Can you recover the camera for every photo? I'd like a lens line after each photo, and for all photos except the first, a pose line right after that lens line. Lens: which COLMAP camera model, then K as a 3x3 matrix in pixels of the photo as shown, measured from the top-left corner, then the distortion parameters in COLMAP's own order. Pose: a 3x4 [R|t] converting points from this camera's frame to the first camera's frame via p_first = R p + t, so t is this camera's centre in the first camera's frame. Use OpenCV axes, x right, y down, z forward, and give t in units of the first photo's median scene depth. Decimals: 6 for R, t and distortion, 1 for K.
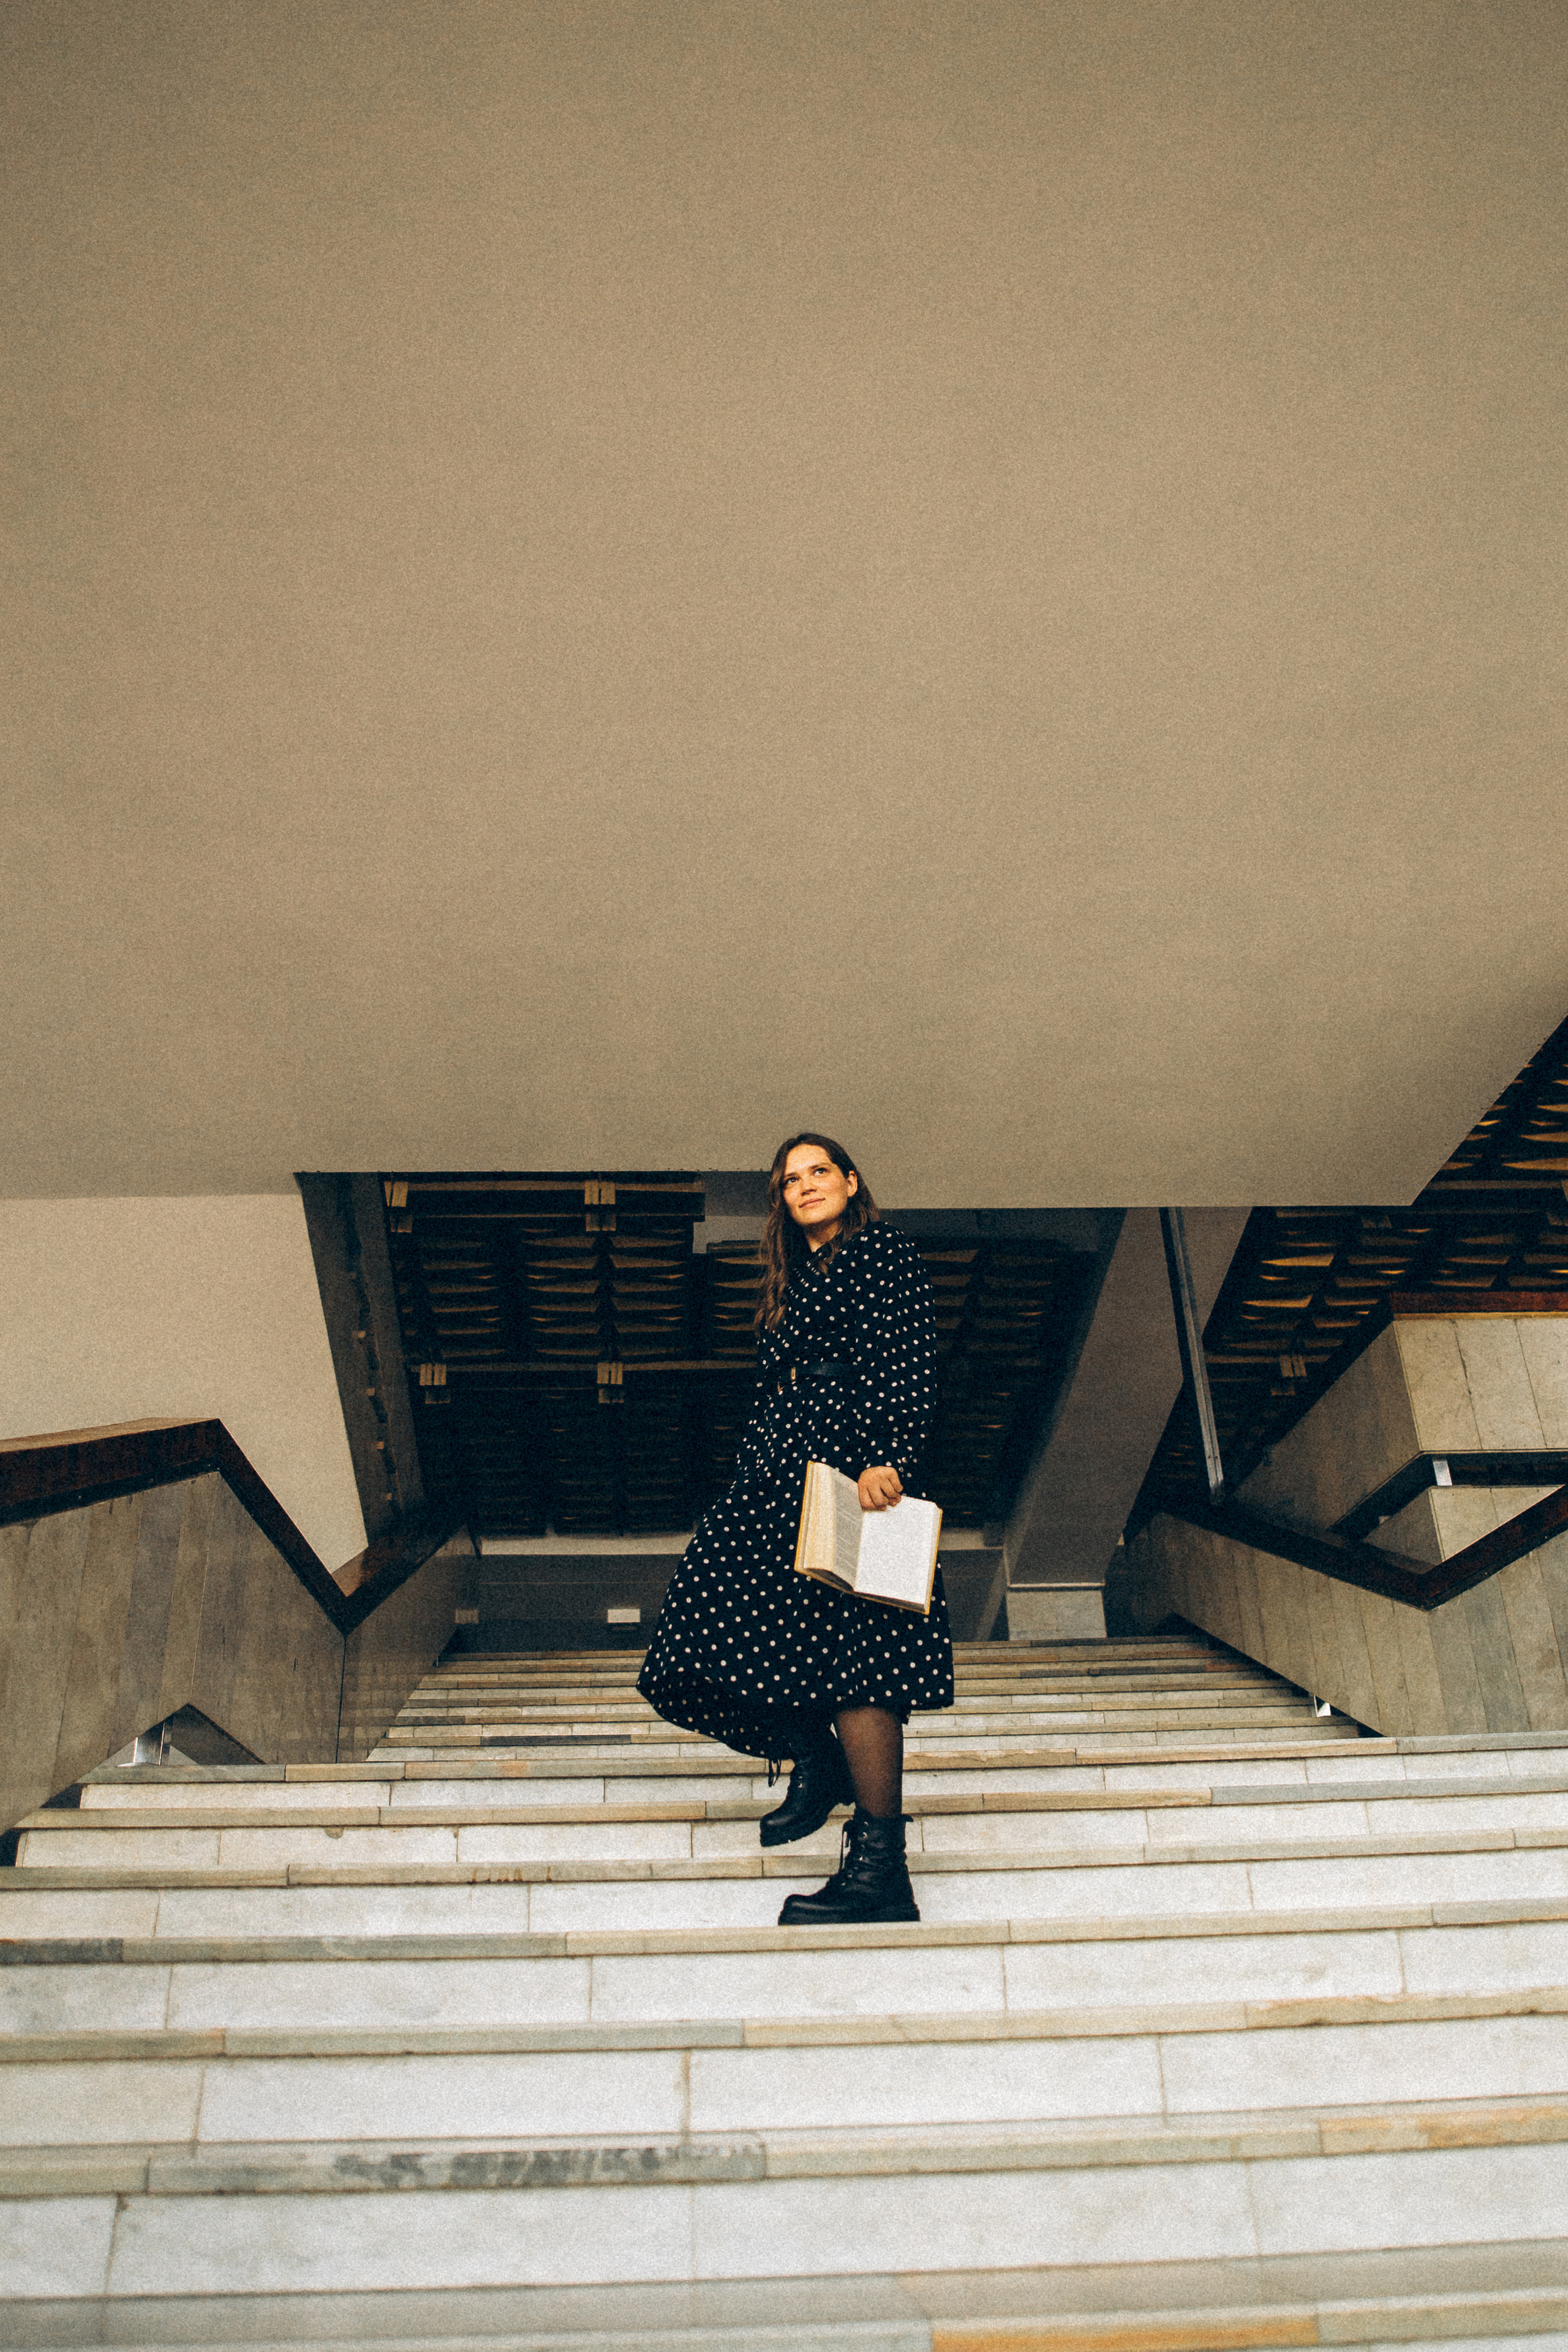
lens RADIAL K [[1669.0, 0, 784.0], [0, 1669.0, 1176.0], [0, 0, 1]] dist [-0.070163, 0.038227]
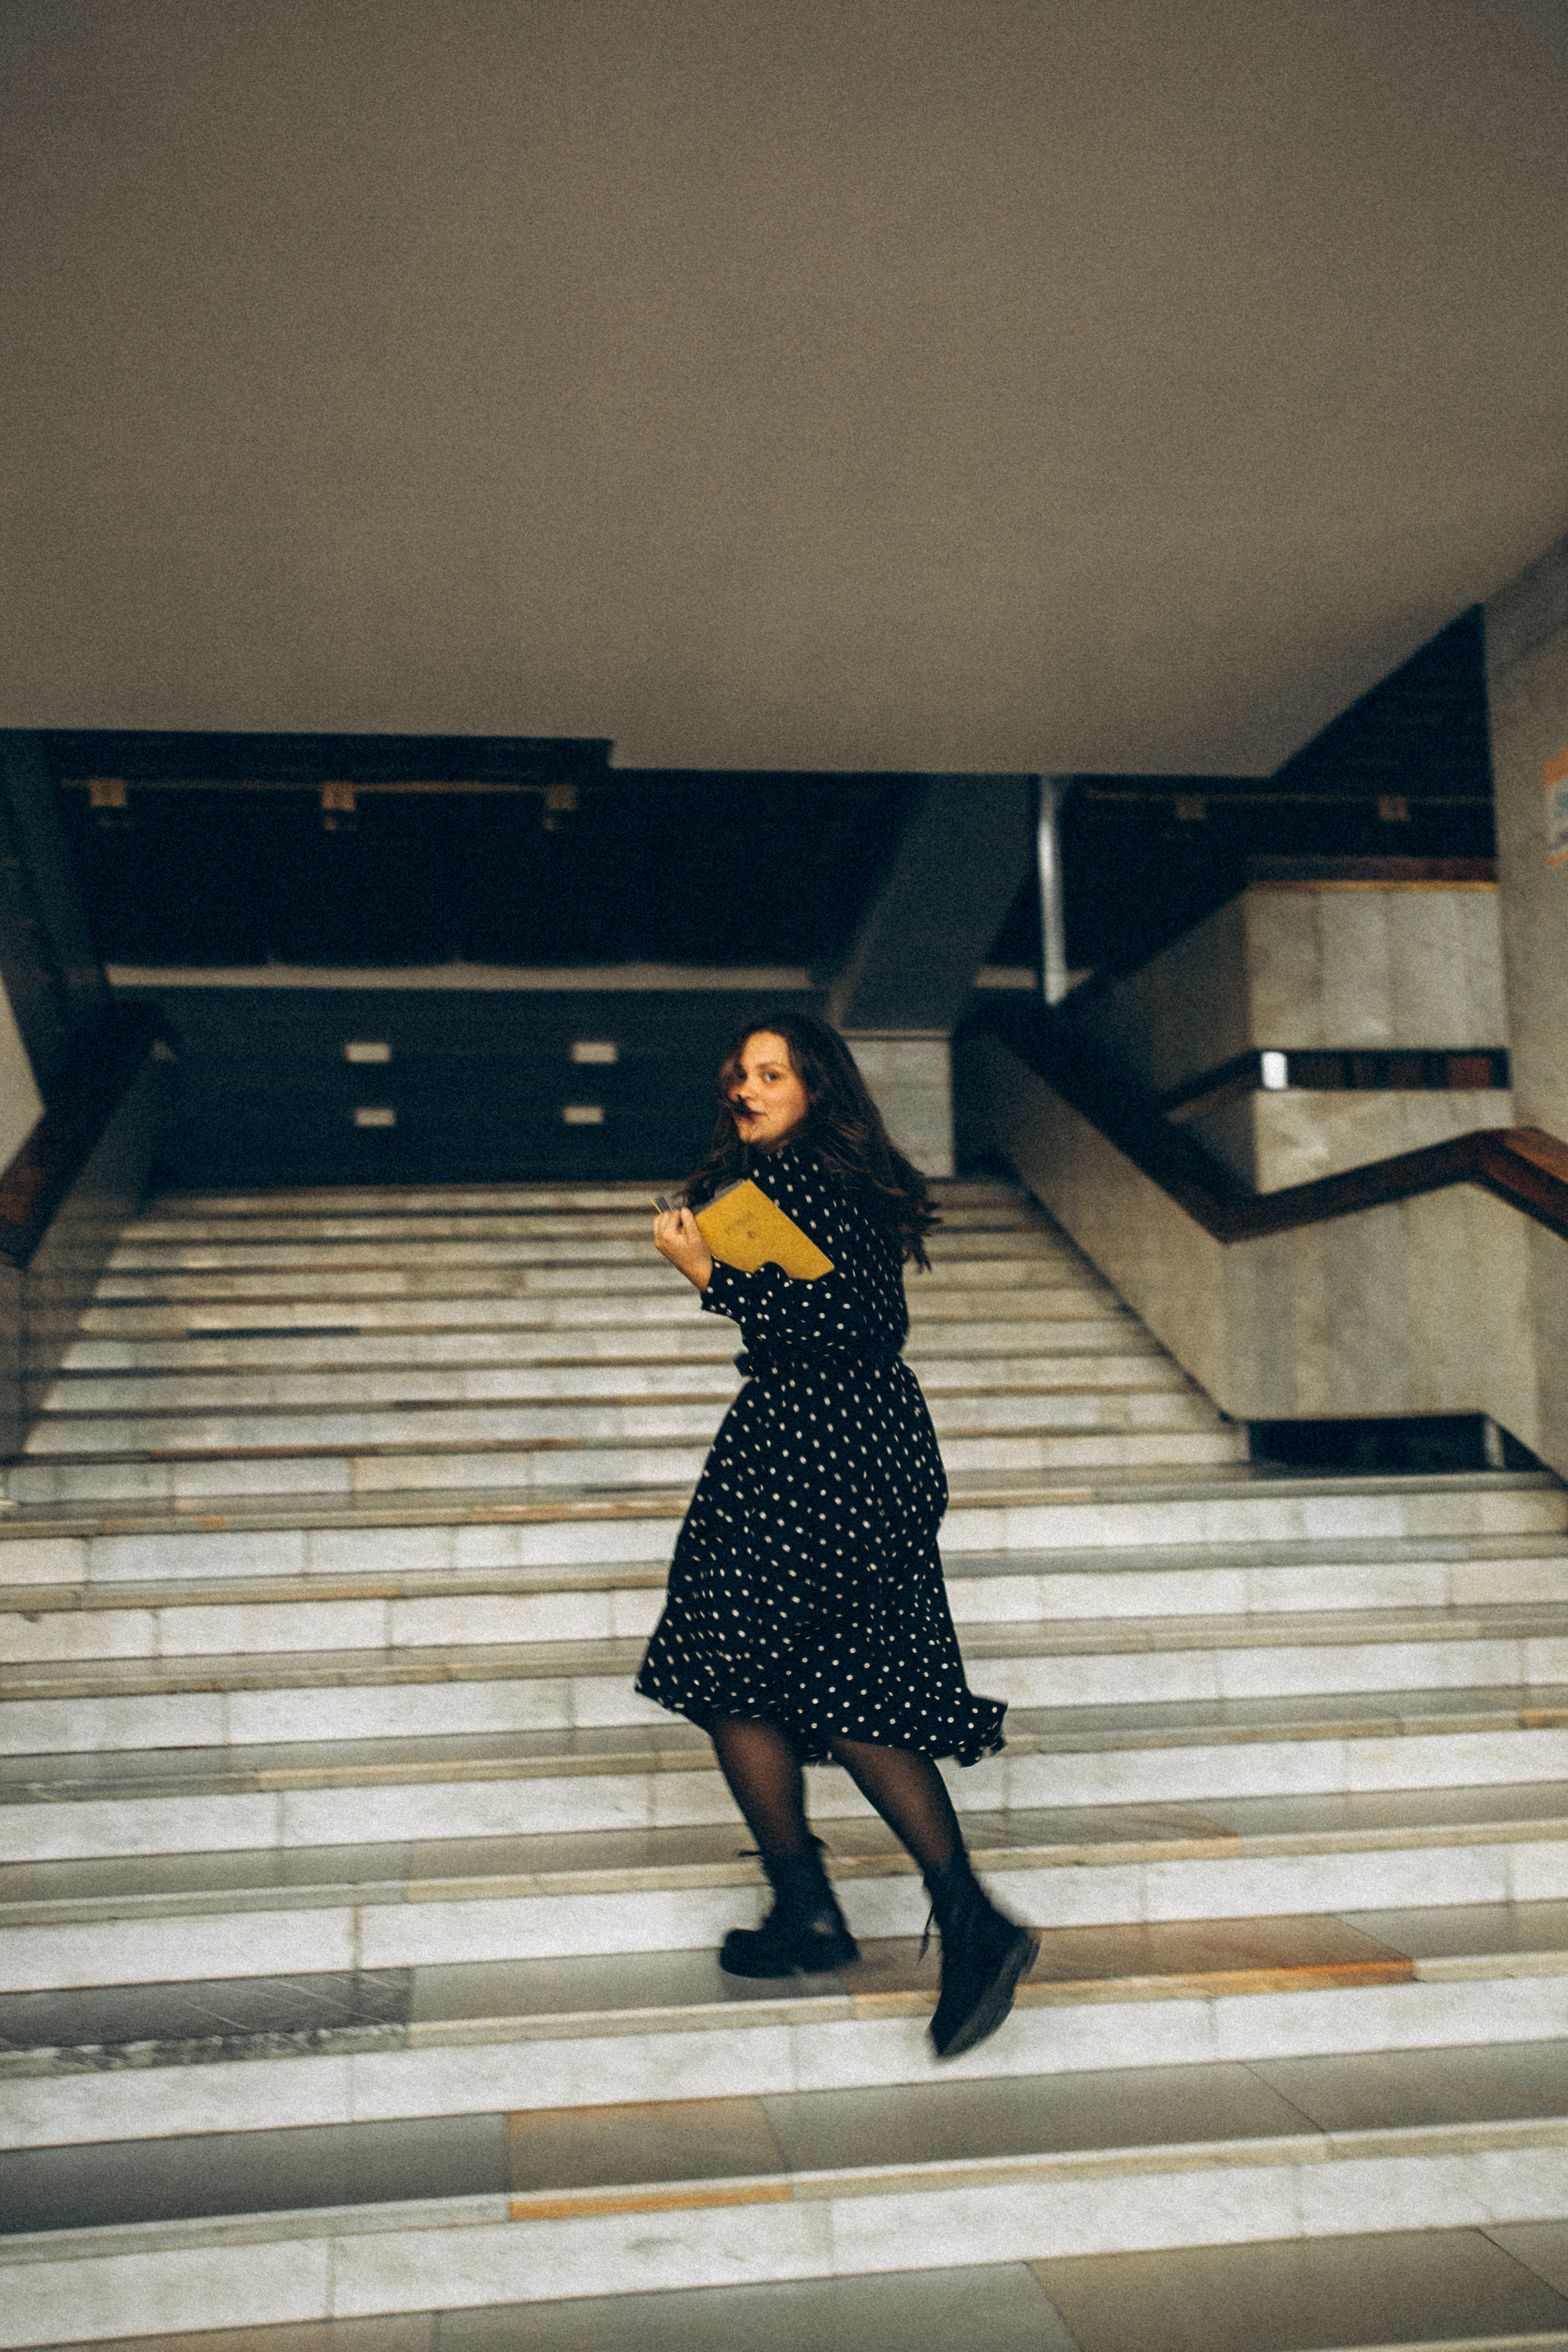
lens RADIAL K [[2213.7, 0, 784.0], [0, 2213.7, 1176.0], [0, 0, 1]] dist [0.029485, 0.003133]
pose [[0.996345, 0.013363, 0.084371, 0.071580], [-0.043160, 0.931099, 0.362205, -0.374514], [-0.073717, -0.364523, 0.928272, -0.215739]]
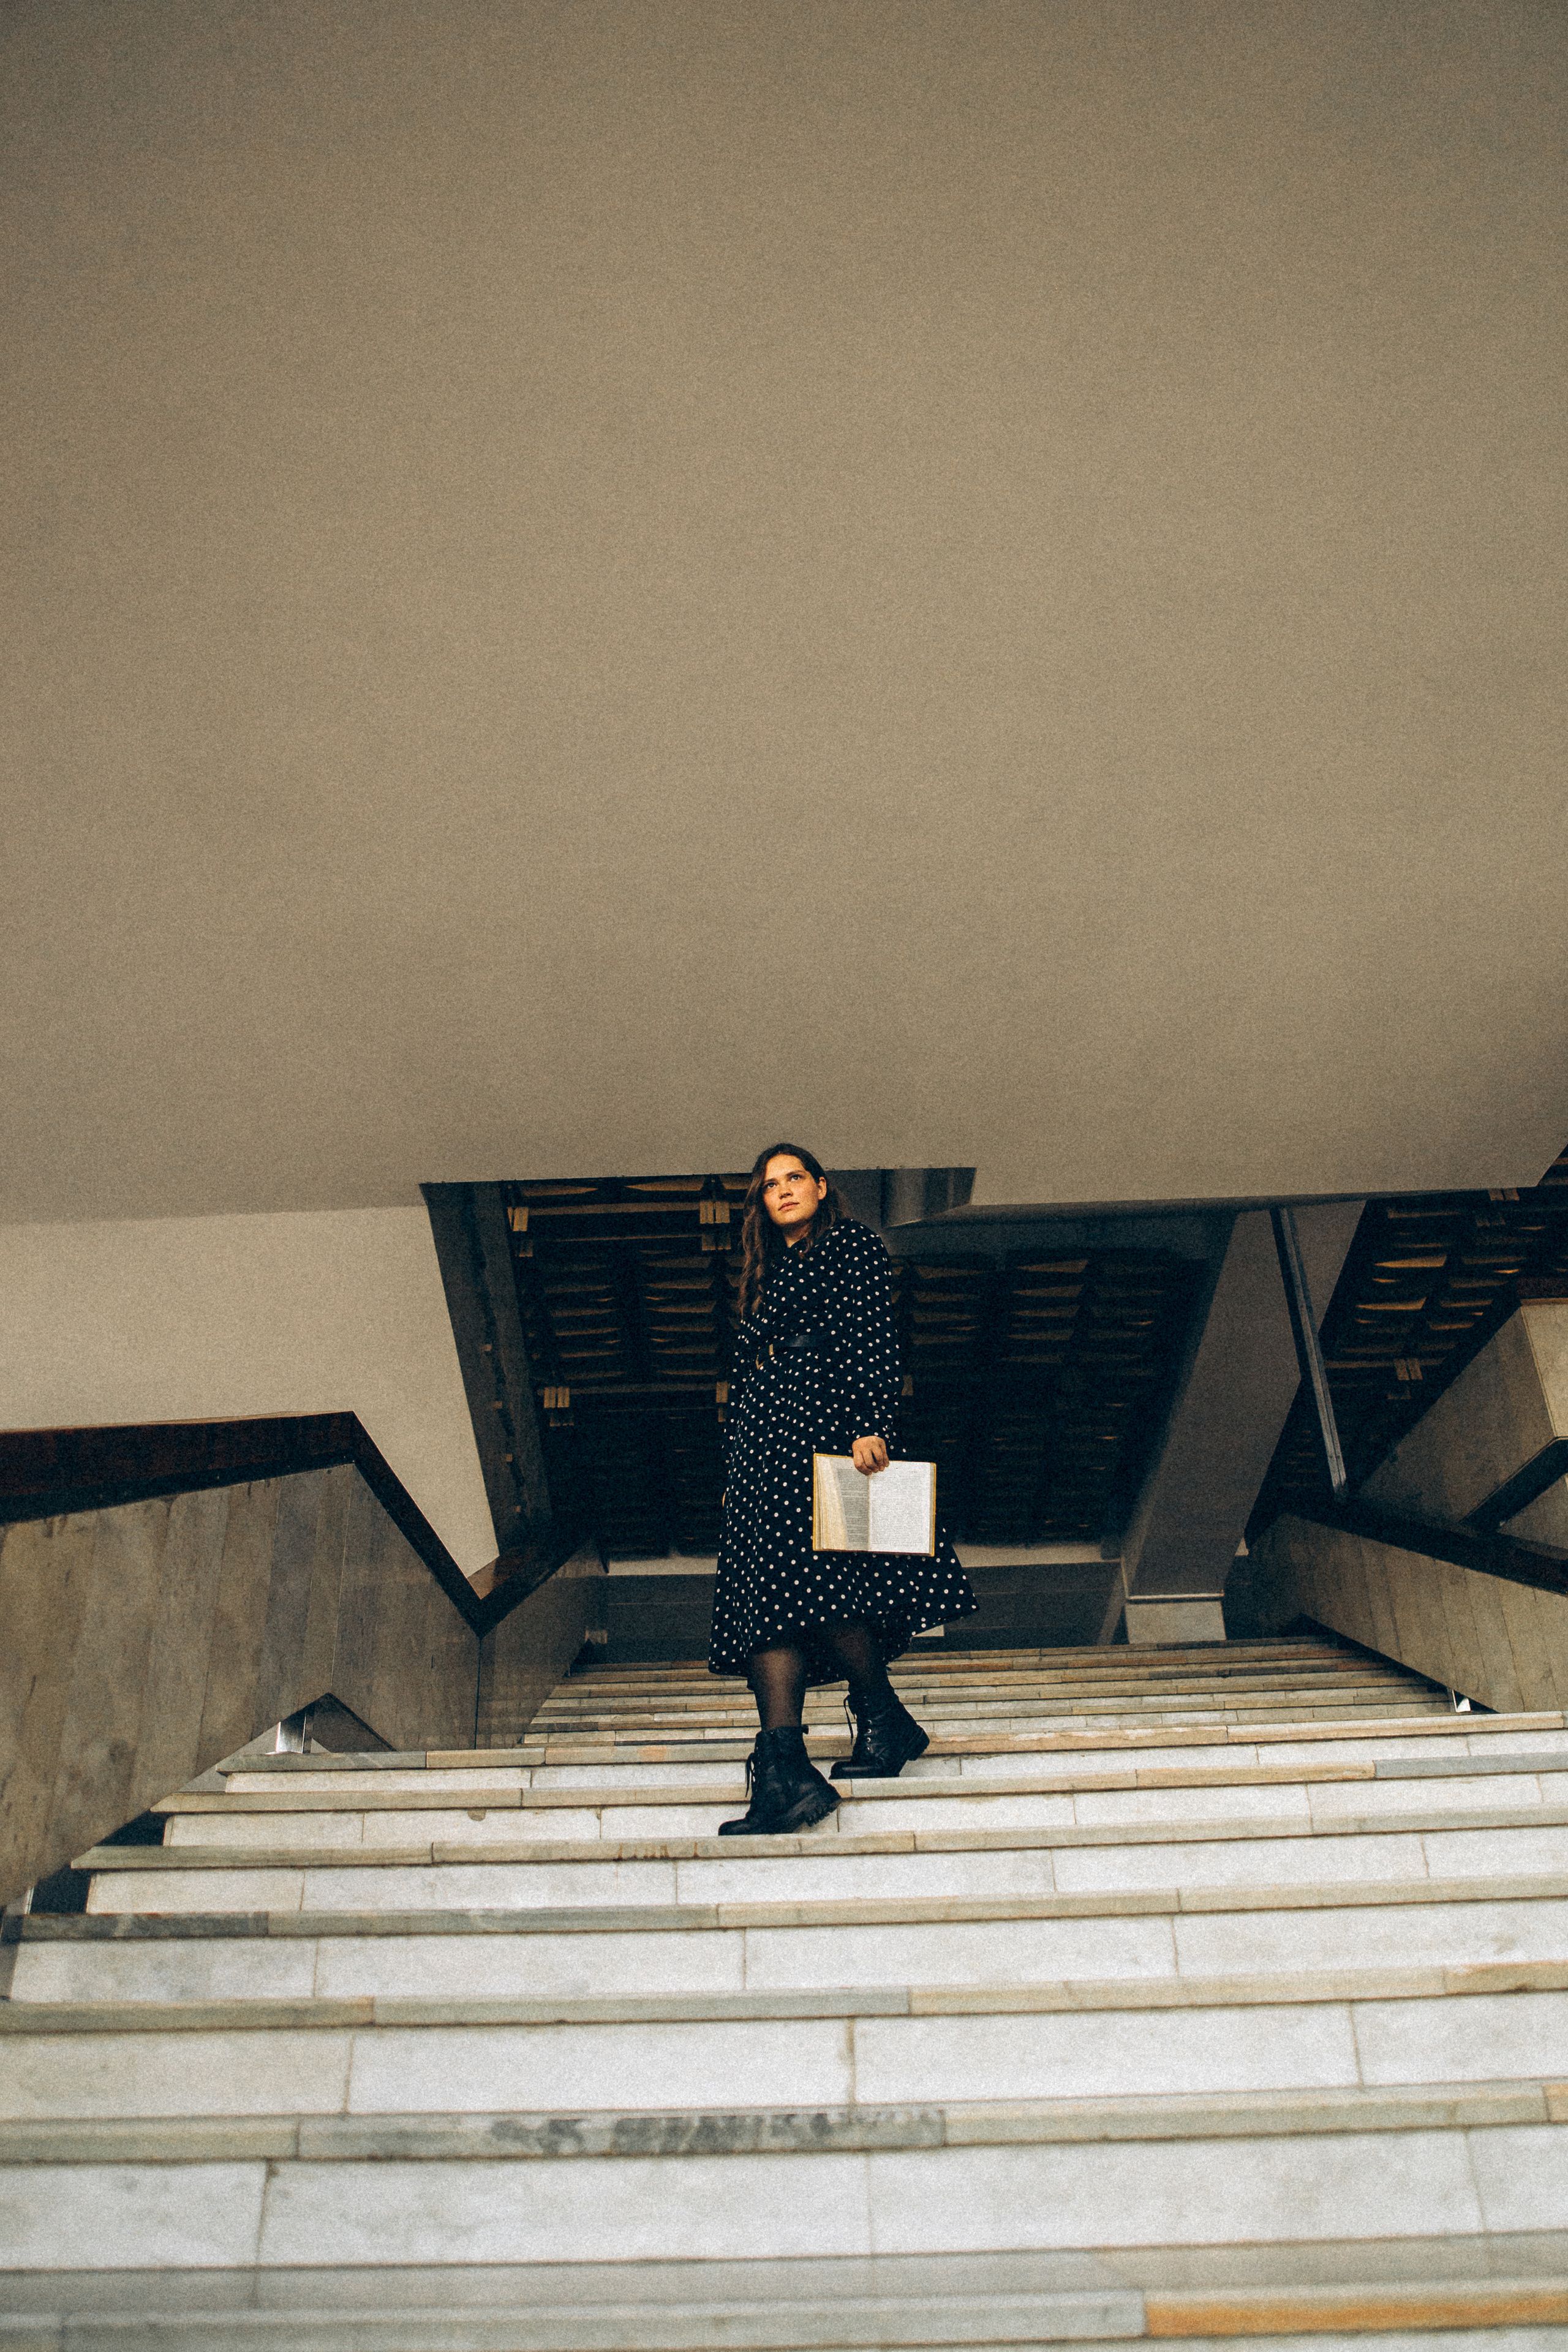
lens RADIAL K [[1616.5, 0, 784.0], [0, 1616.5, 1176.0], [0, 0, 1]] dist [-0.072790, 0.036282]
pose [[0.997583, -0.030493, -0.062442, -0.017202], [0.028910, 0.999241, -0.026099, 0.045289], [0.063191, 0.024230, 0.997707, 0.044444]]
